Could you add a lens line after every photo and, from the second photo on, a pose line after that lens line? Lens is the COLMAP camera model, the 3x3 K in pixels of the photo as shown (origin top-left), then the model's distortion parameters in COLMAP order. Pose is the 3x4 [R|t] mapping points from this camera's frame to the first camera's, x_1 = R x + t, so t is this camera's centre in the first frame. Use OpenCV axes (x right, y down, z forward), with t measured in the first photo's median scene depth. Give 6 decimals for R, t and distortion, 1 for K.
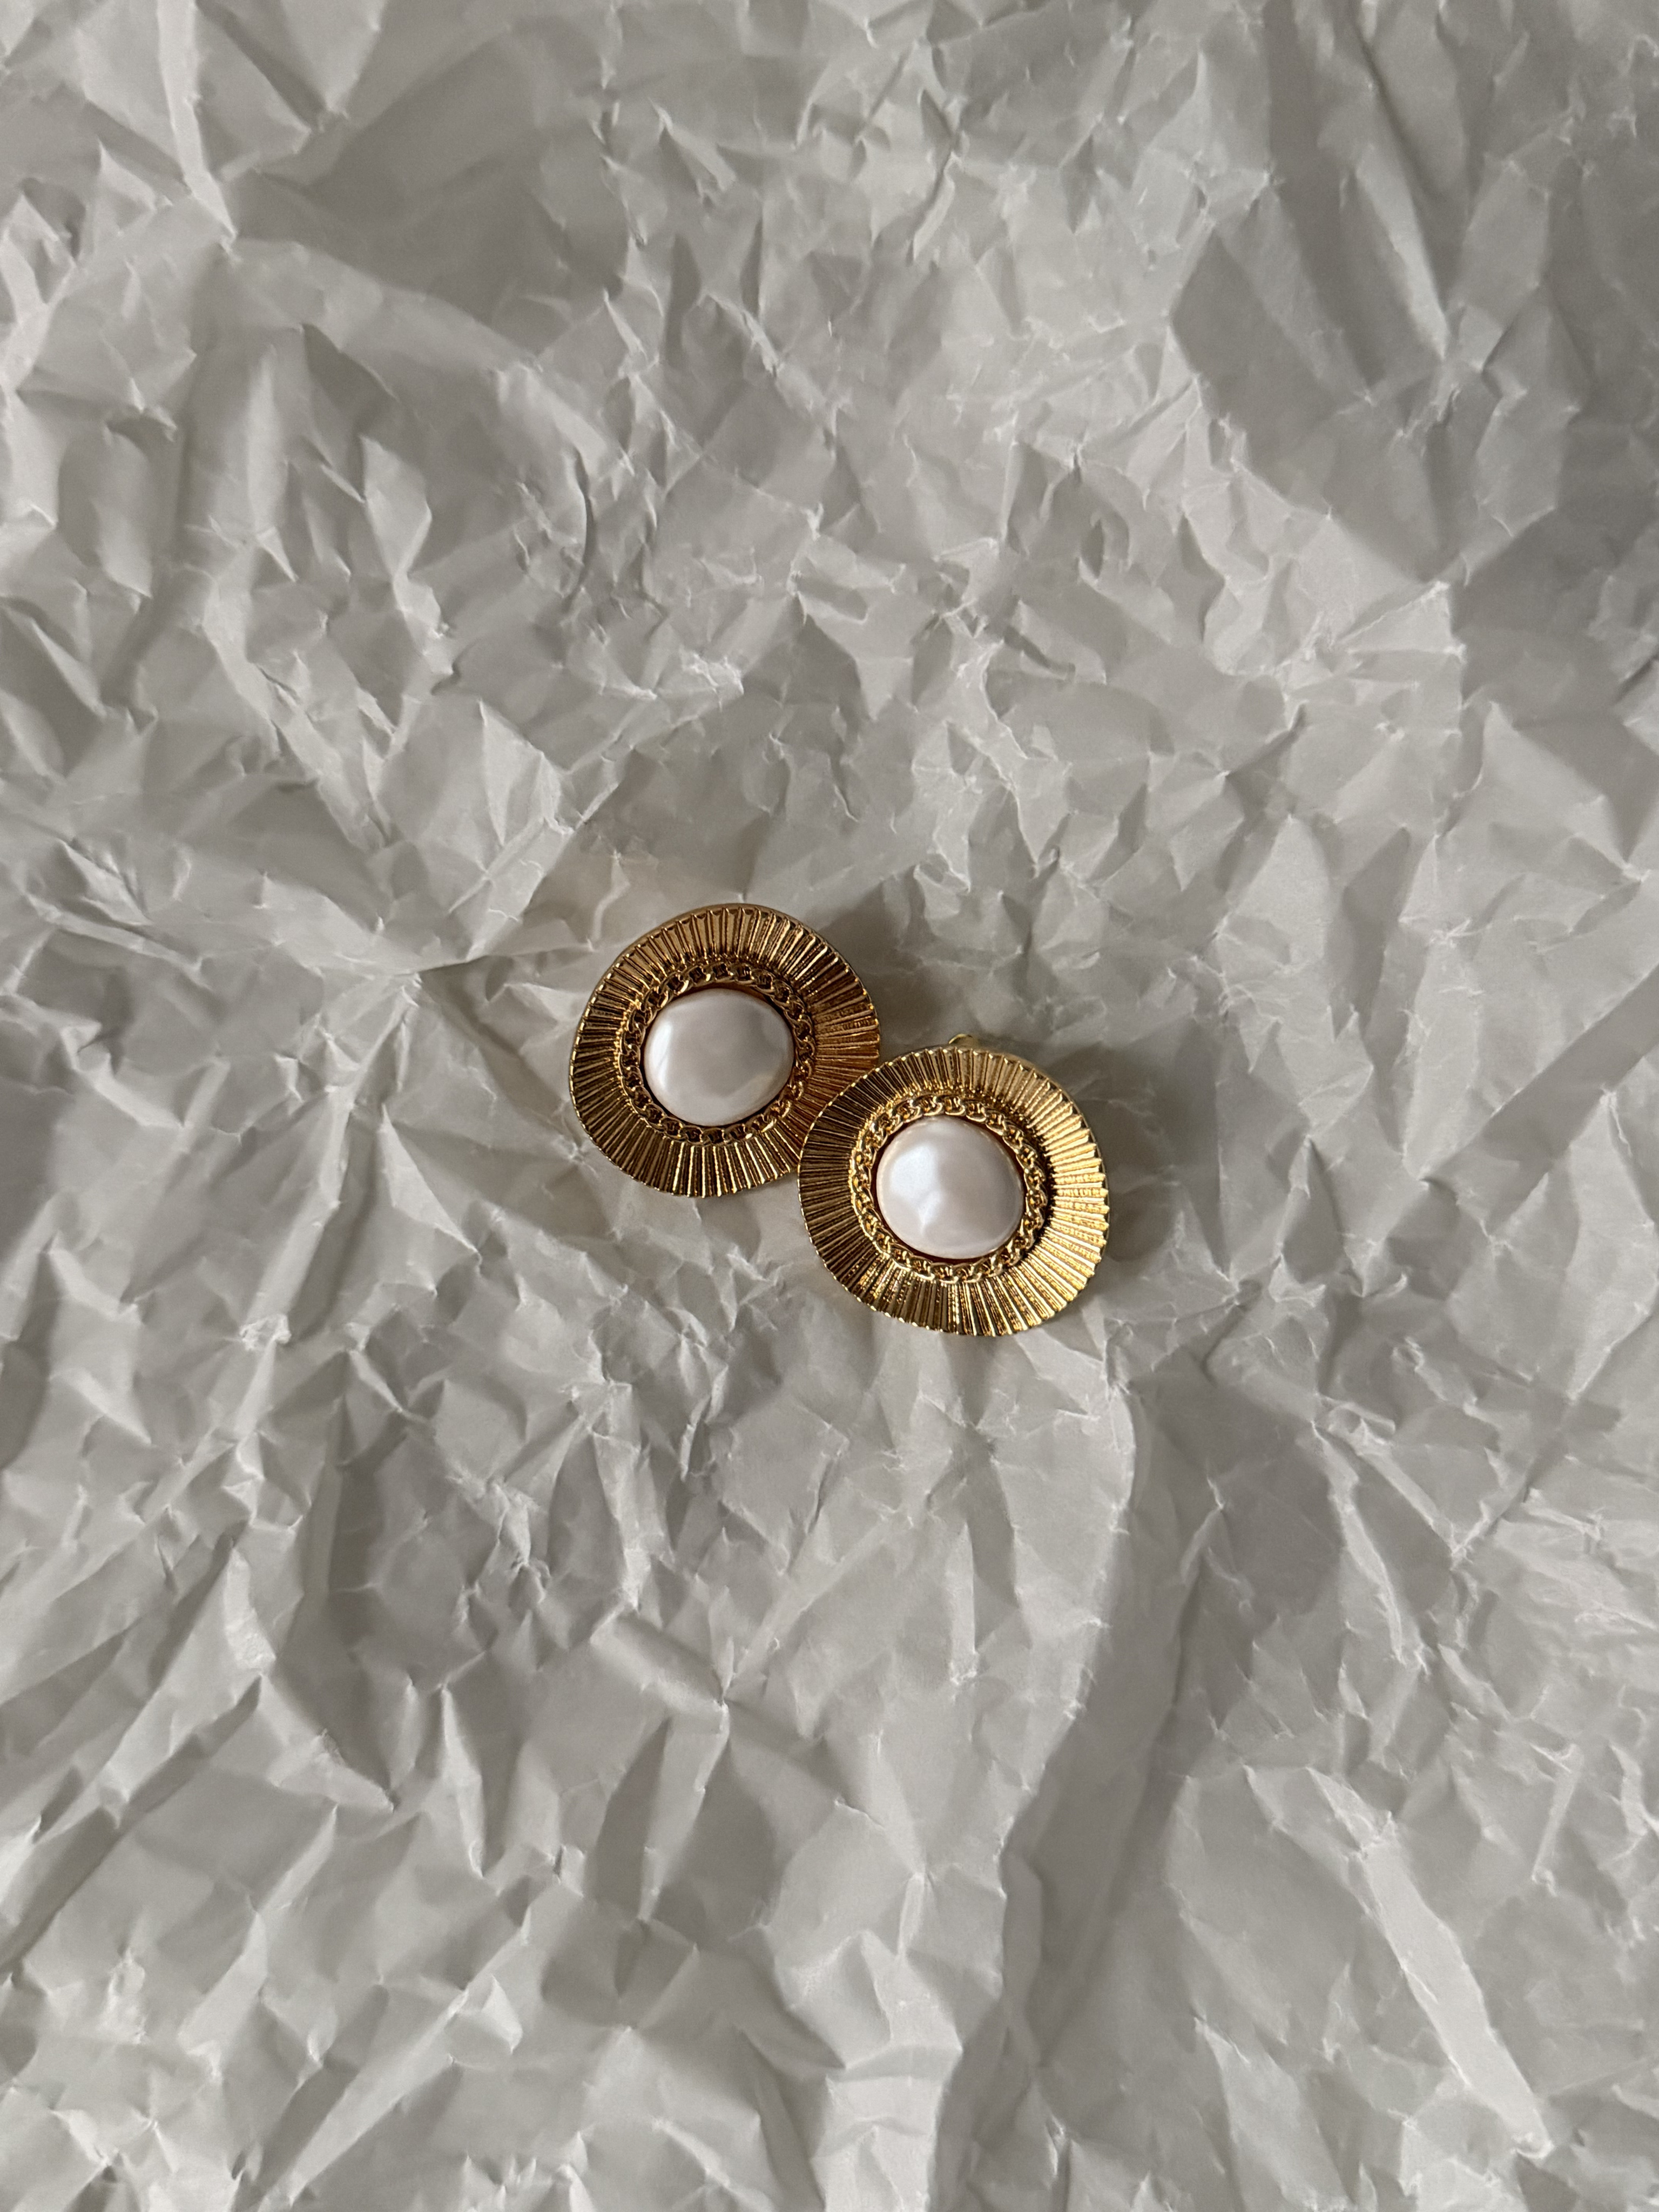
lens RADIAL K [[2067.7, 0, 829.5], [0, 2067.7, 1106.0], [0, 0, 1]] dist [0.144101, -0.430453]
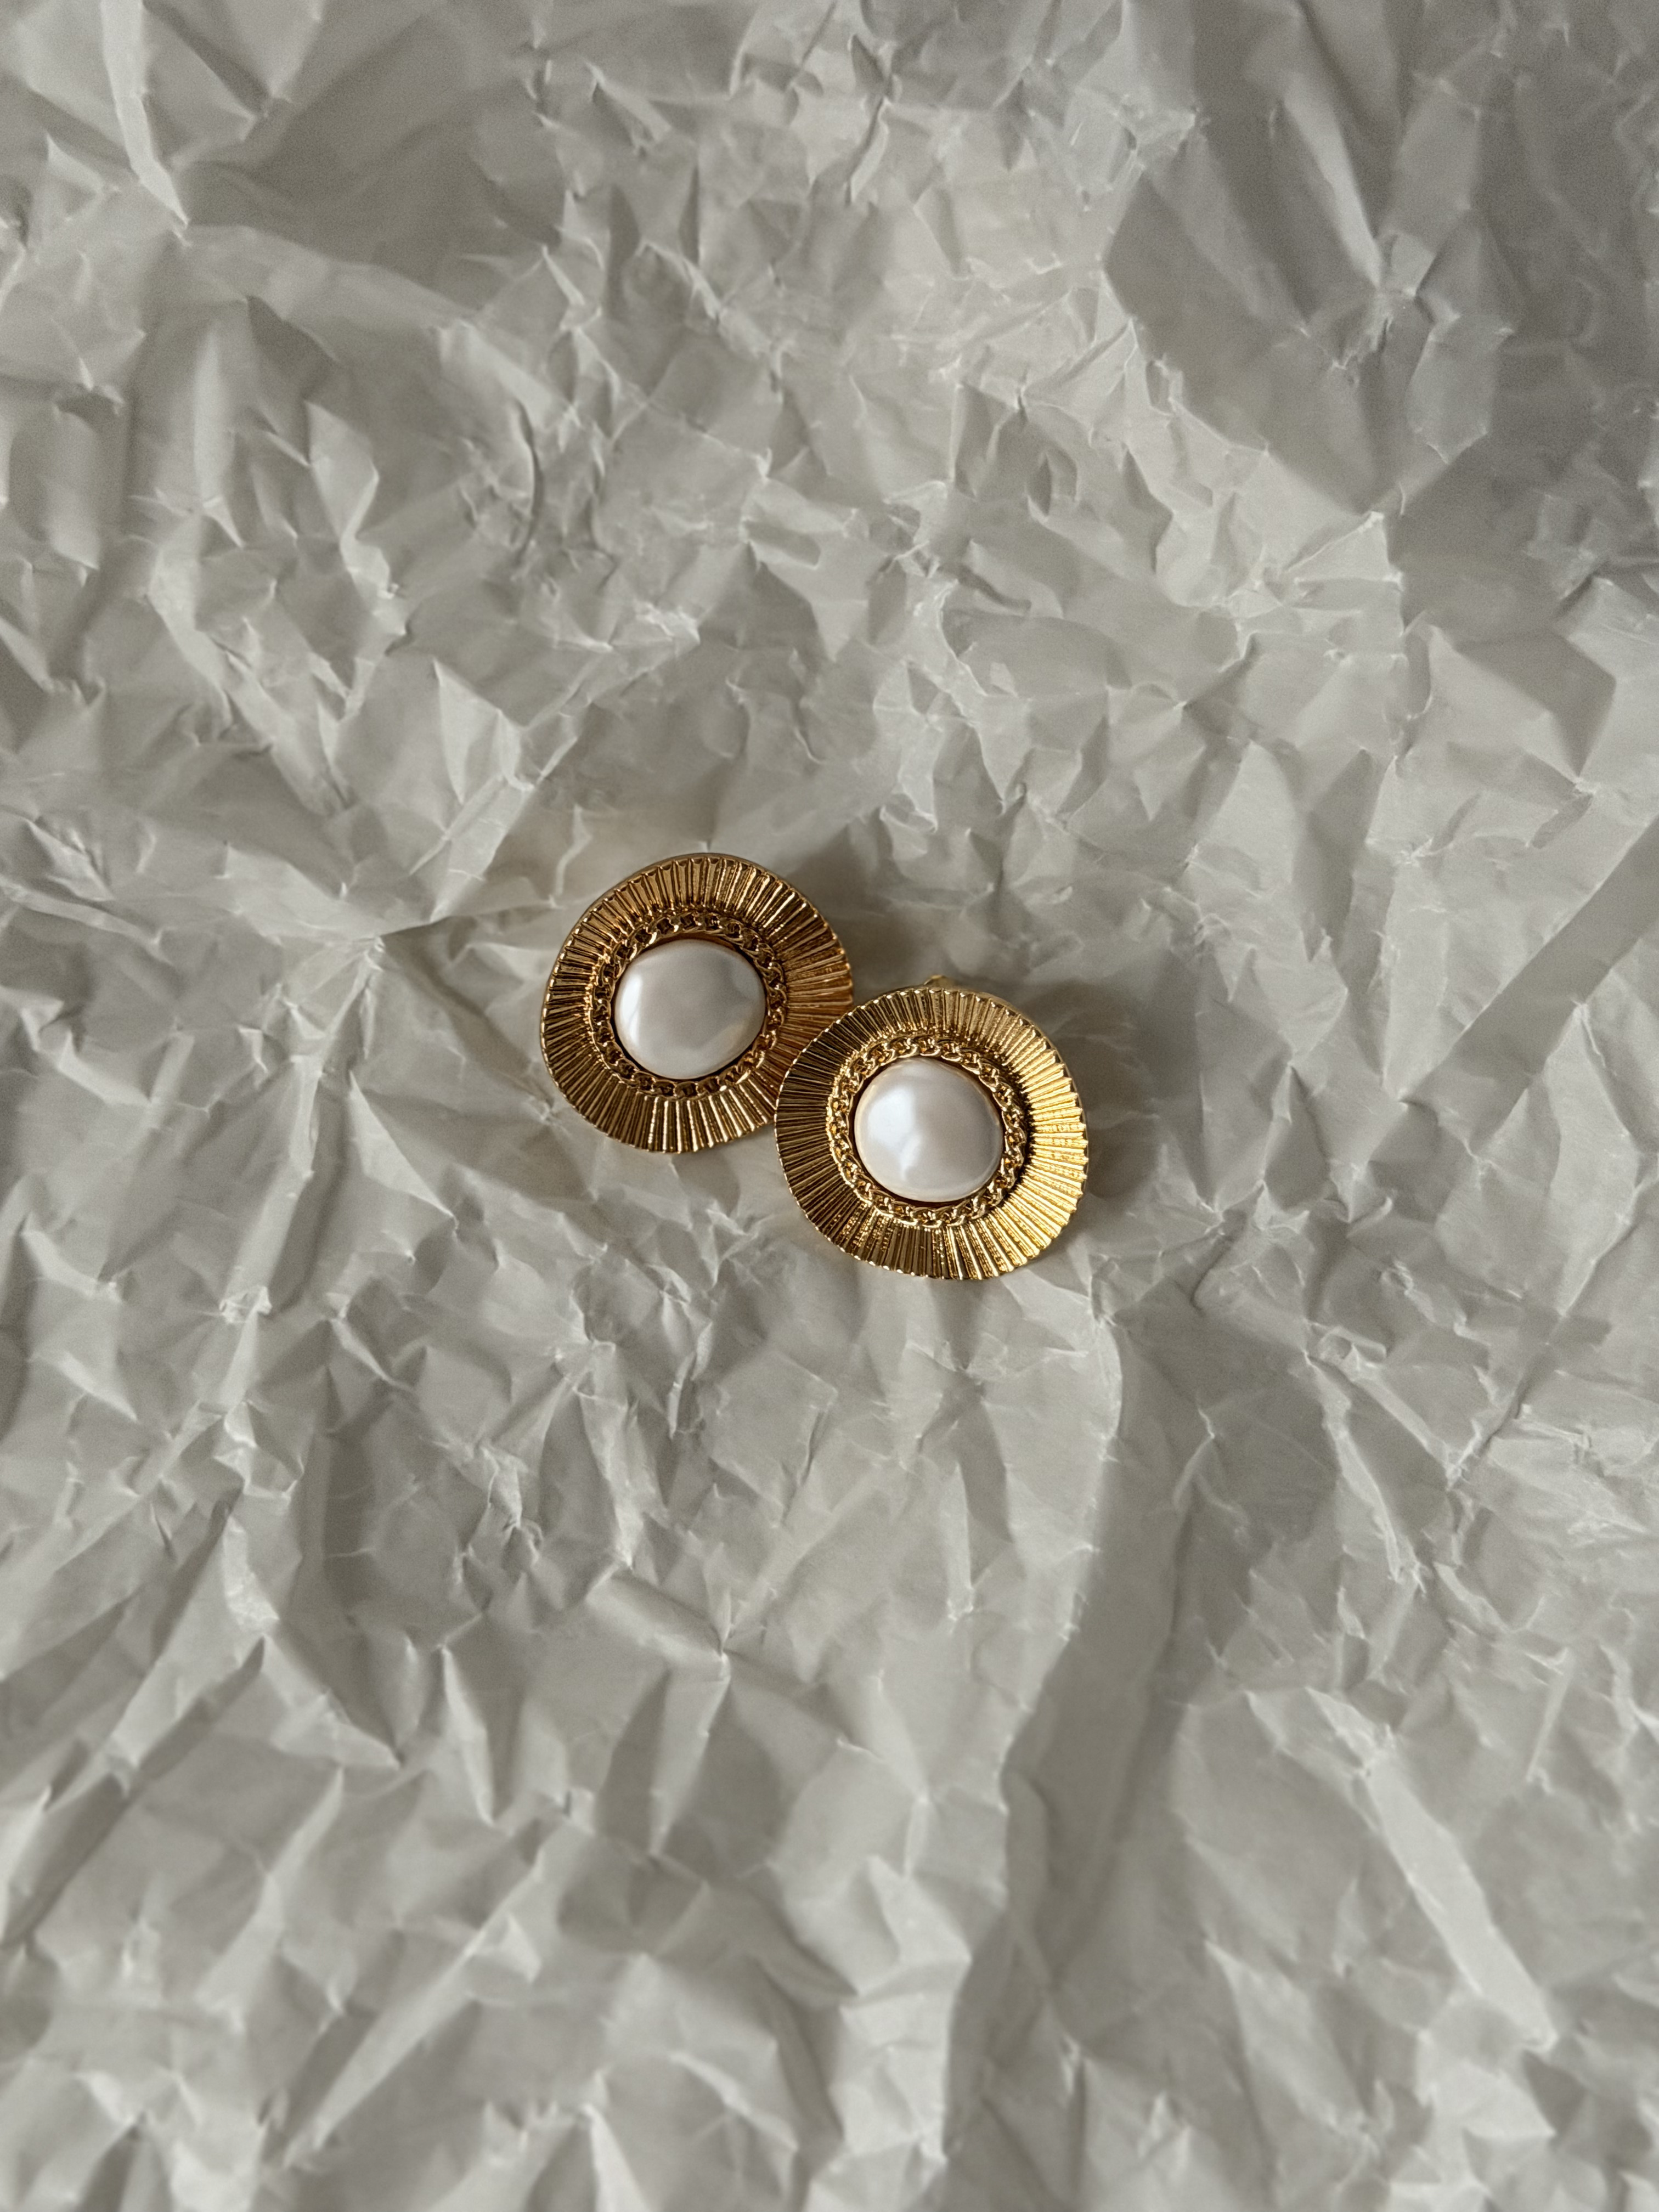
lens RADIAL K [[3128.6, 0, 815.7], [0, 3128.6, 1094.9], [0, 0, 1]] dist [0.100879, -0.001681]
pose [[0.999097, -0.042485, -0.000756, 0.005923], [0.042471, 0.999002, -0.013816, 0.041298], [0.001342, 0.013771, 0.999904, -0.499020]]
